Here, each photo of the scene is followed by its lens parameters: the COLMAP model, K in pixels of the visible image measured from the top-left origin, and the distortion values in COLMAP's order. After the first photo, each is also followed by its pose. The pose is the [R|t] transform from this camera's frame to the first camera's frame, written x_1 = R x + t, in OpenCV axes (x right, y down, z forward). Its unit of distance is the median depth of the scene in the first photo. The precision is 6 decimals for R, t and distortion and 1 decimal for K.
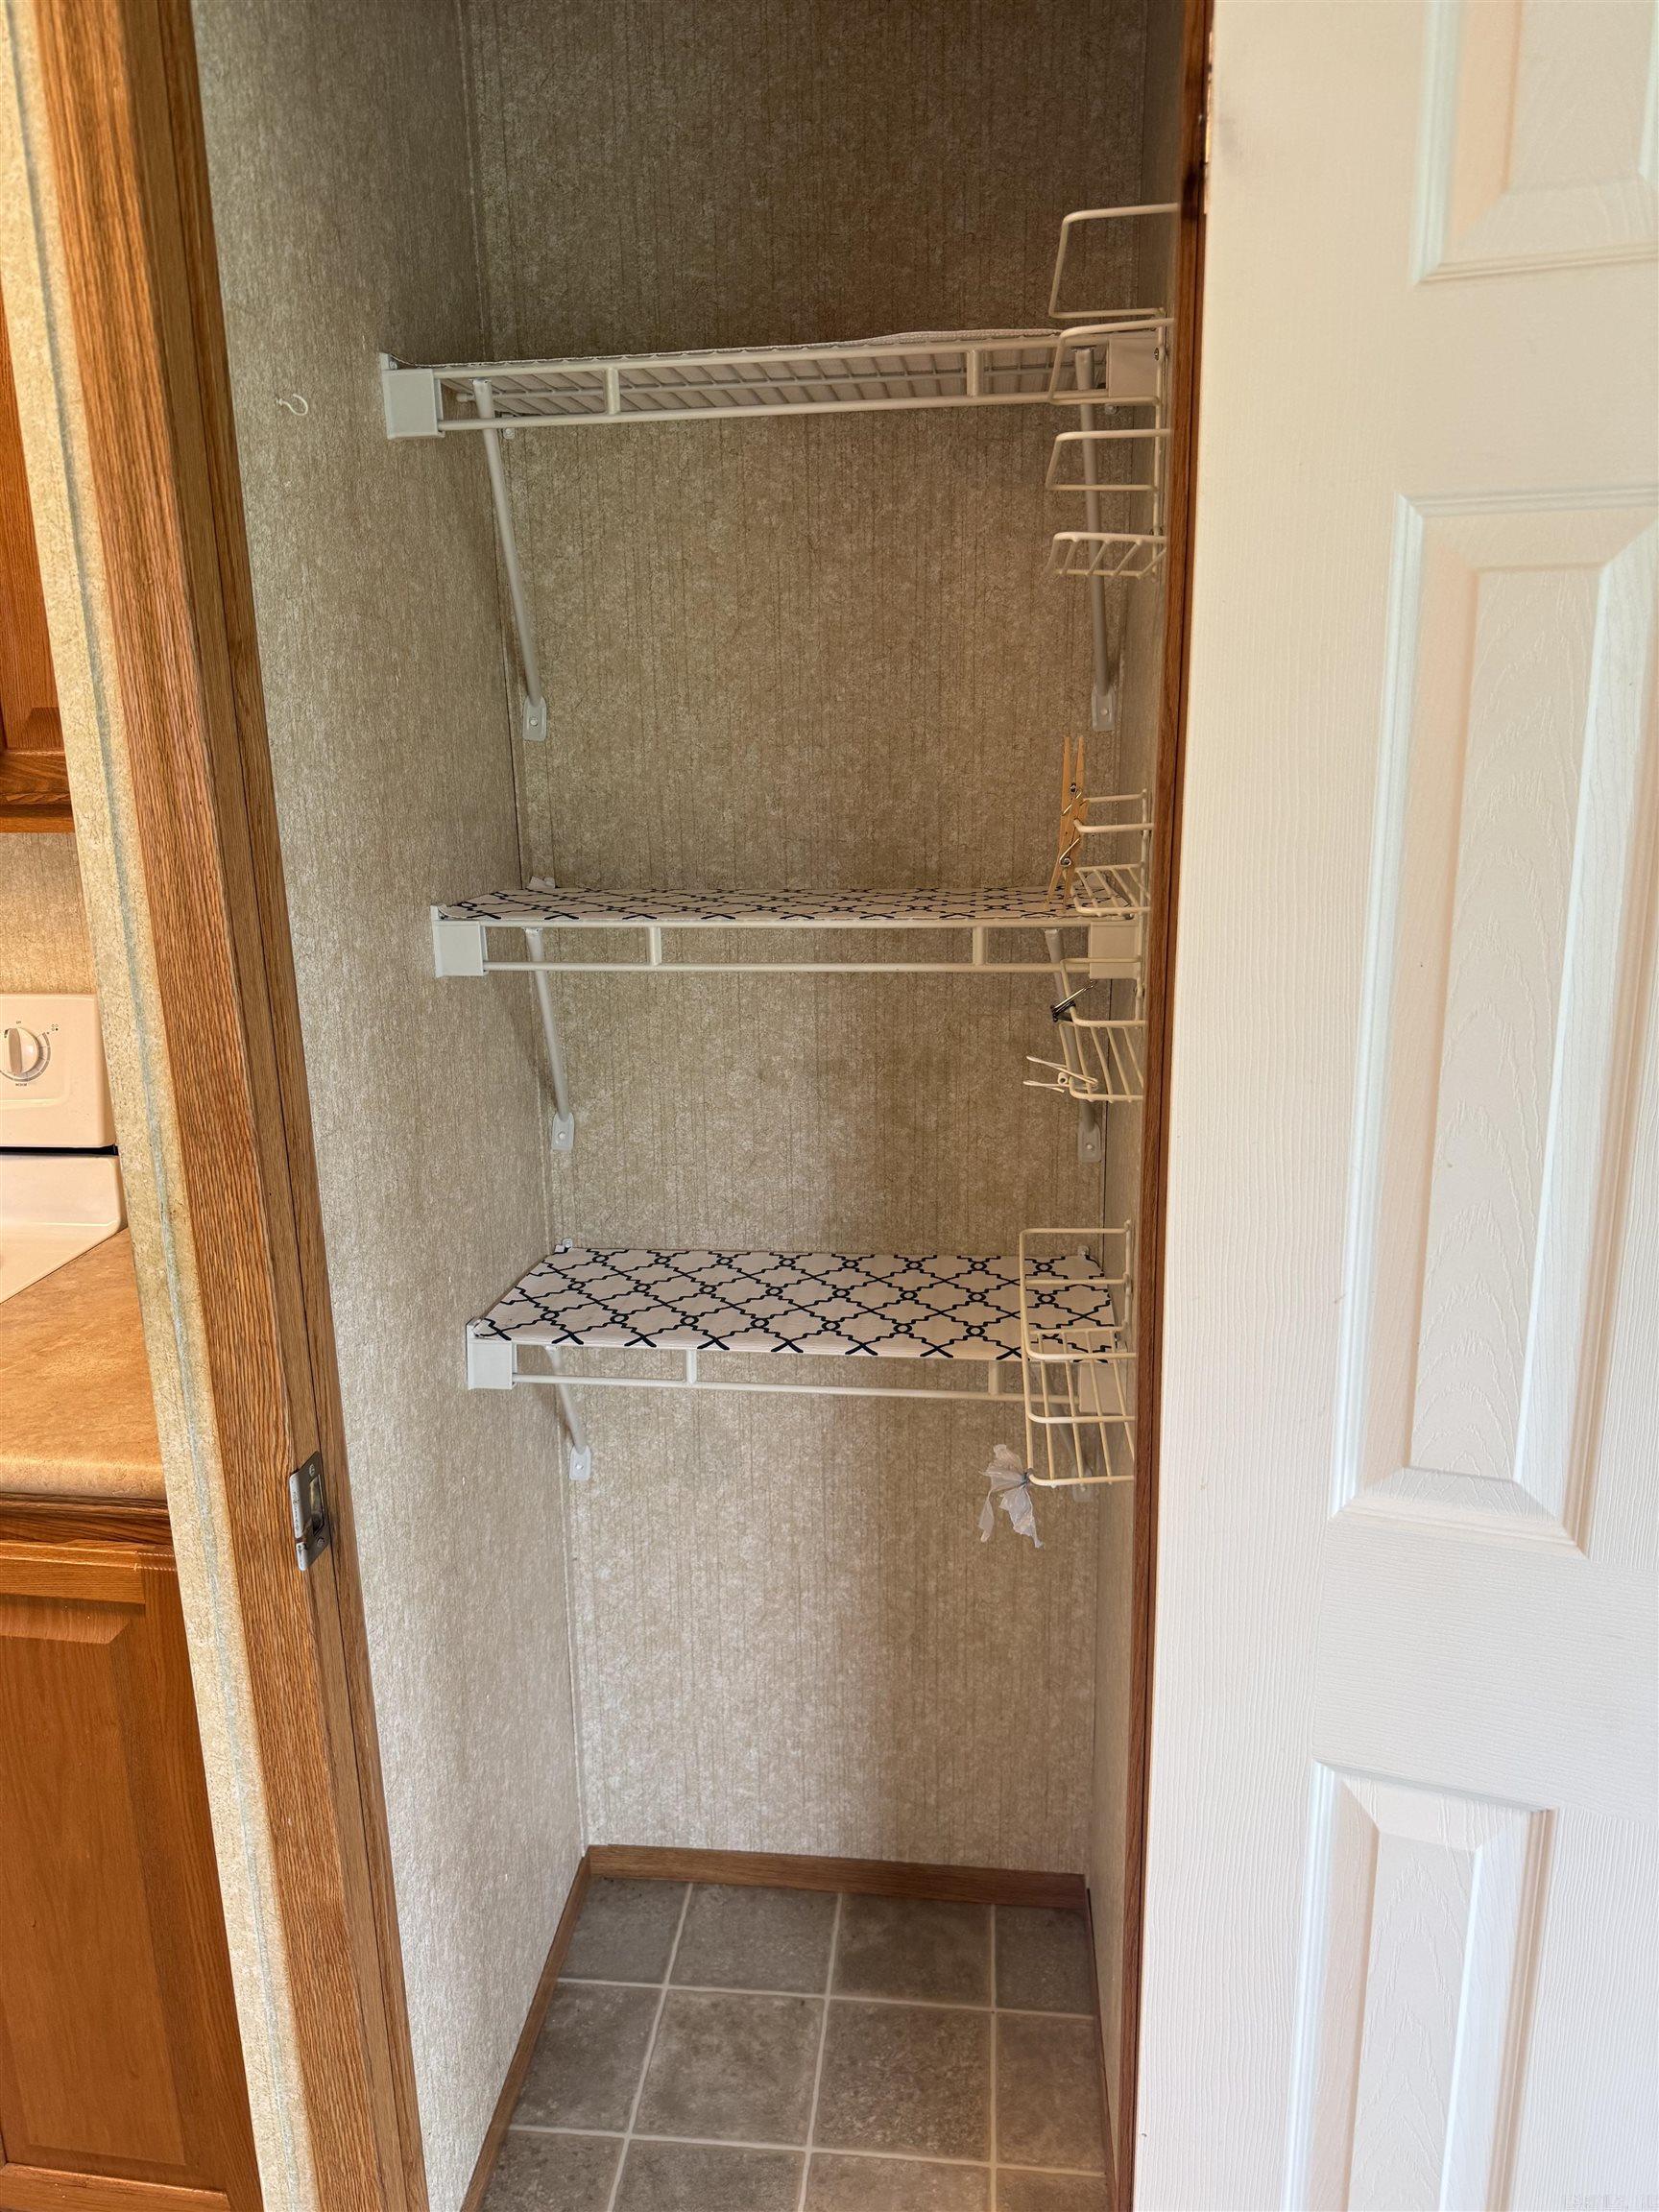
lens RADIAL K [[1568.8, 0, 825.0], [0, 1568.8, 1094.8], [0, 0, 1]] dist [0.013242, -0.004522]
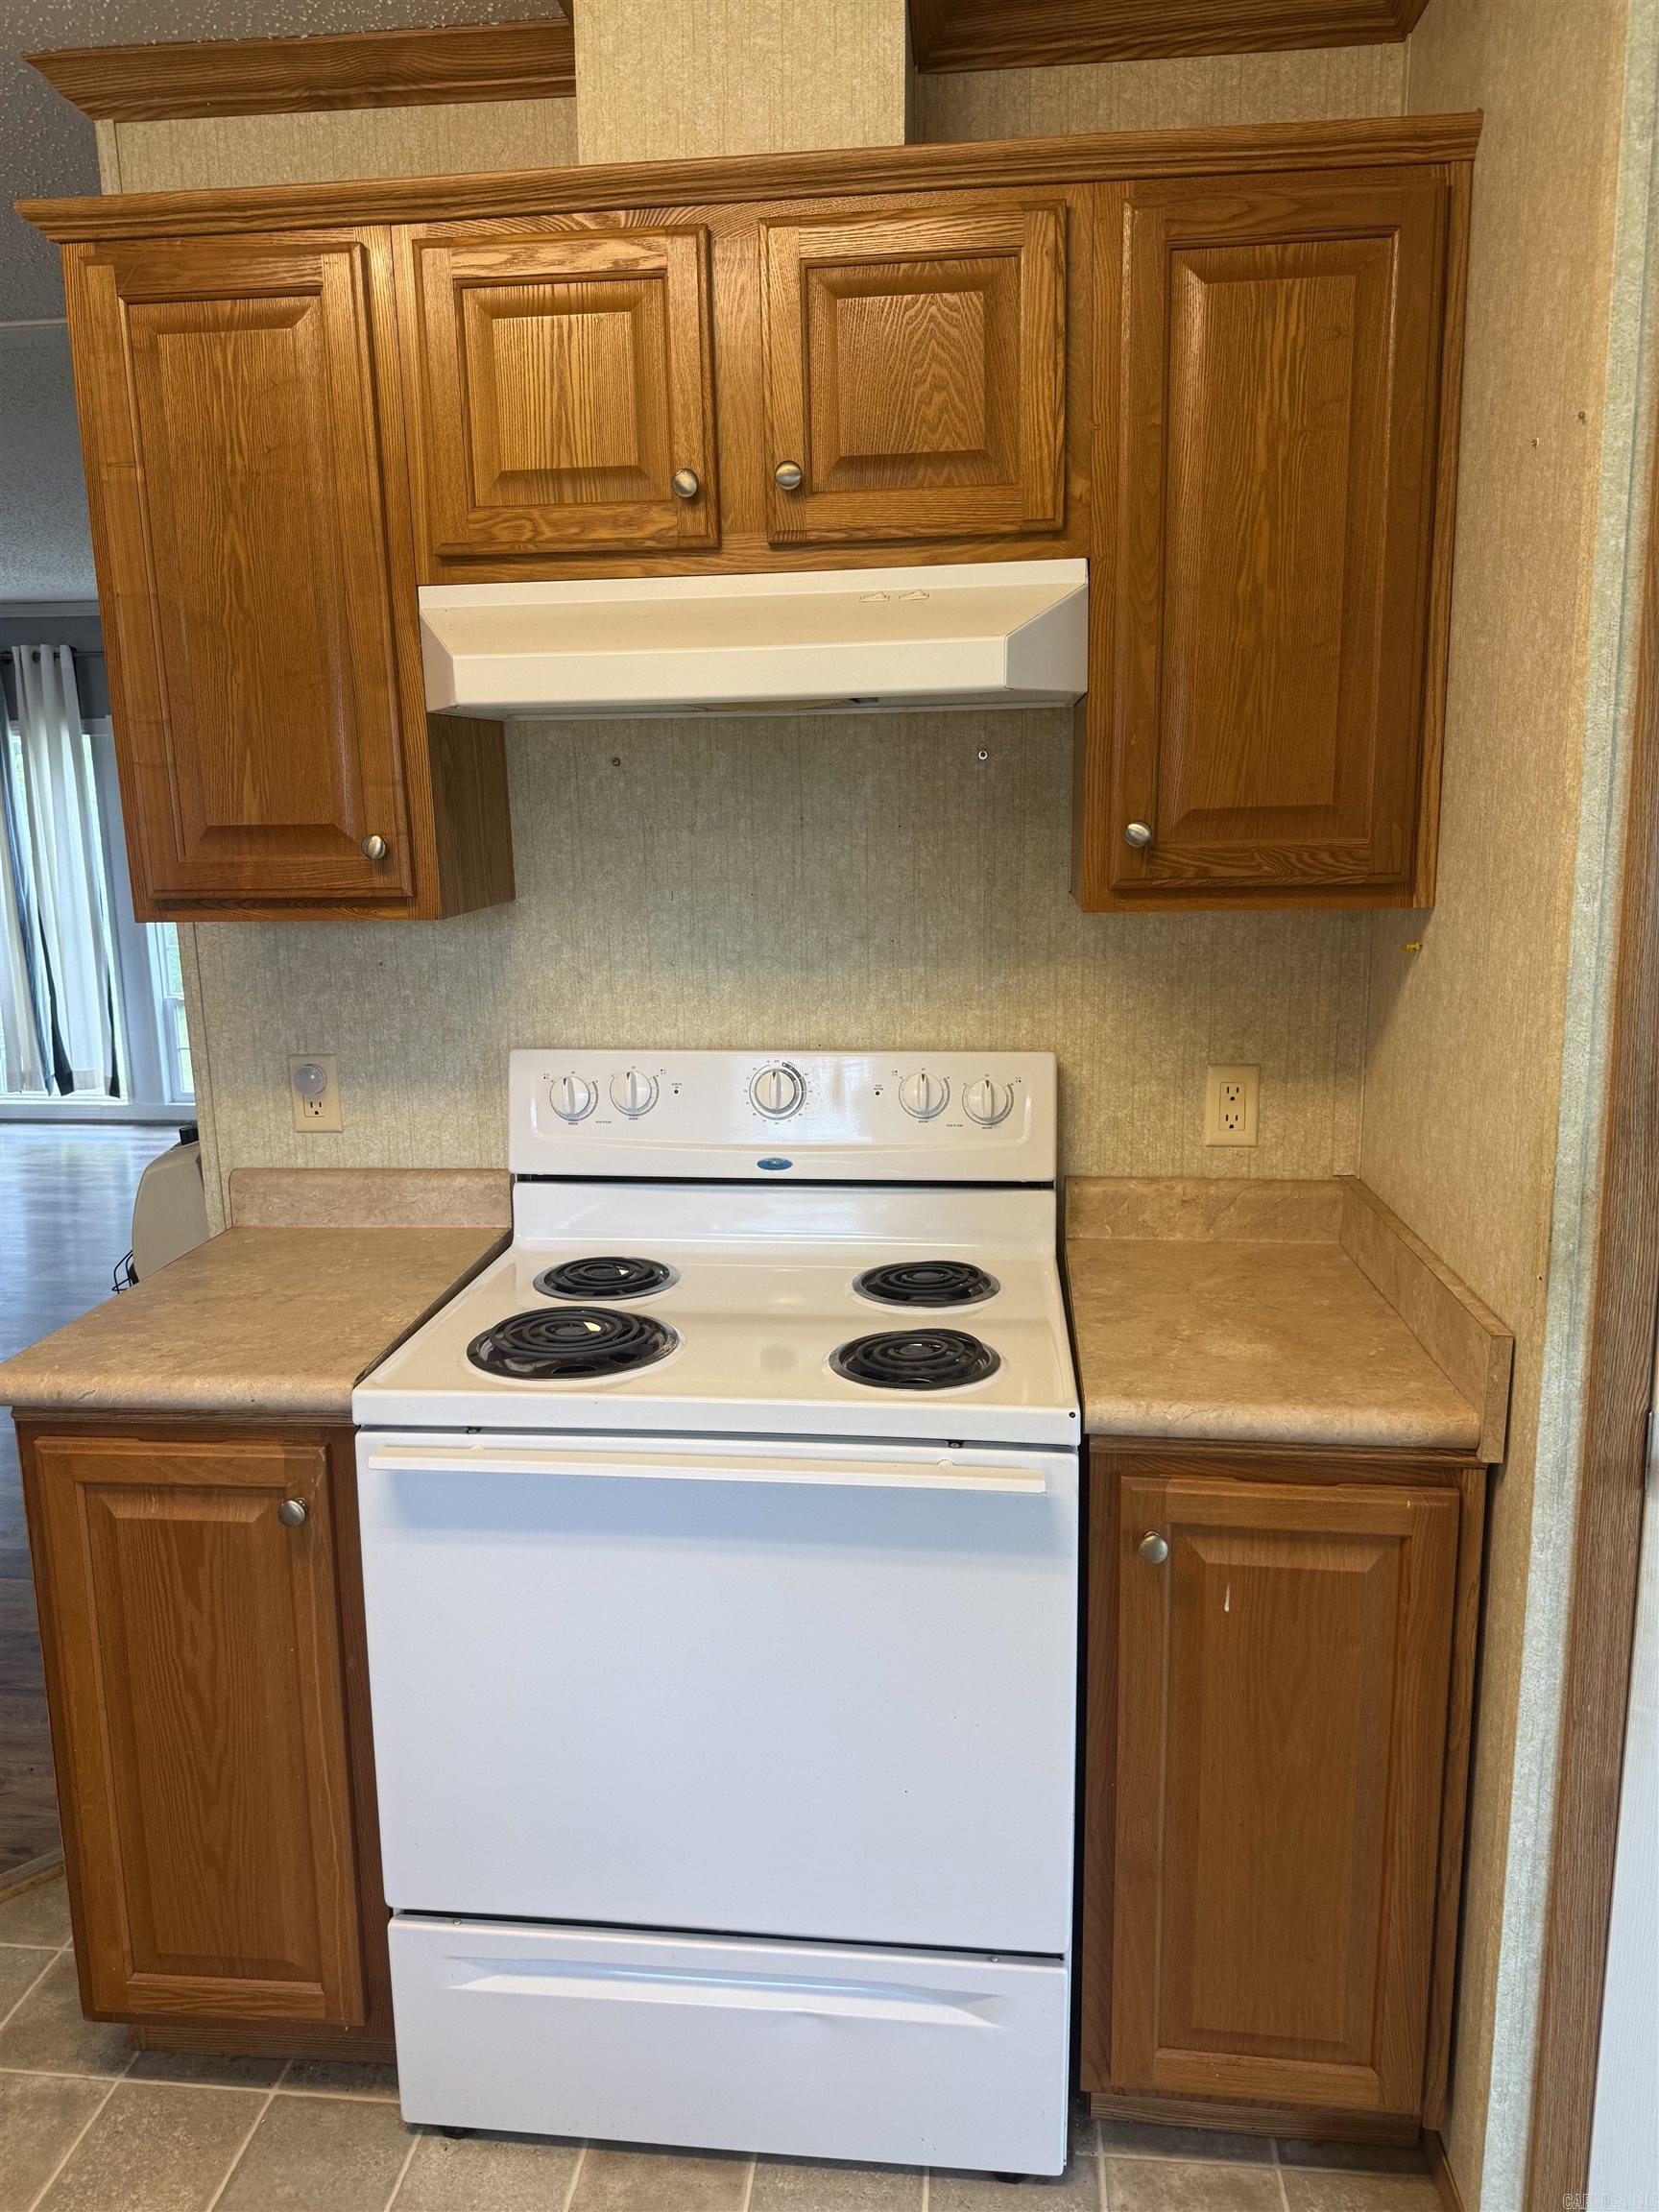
lens RADIAL K [[1568.8, 0, 827.0], [0, 1568.8, 1108.0], [0, 0, 1]] dist [0.013242, -0.004522]
pose [[0.999852, -0.005876, 0.016157, -0.916233], [0.006834, 0.998182, -0.059878, 0.065118], [-0.015775, 0.059980, 0.998075, -0.226905]]
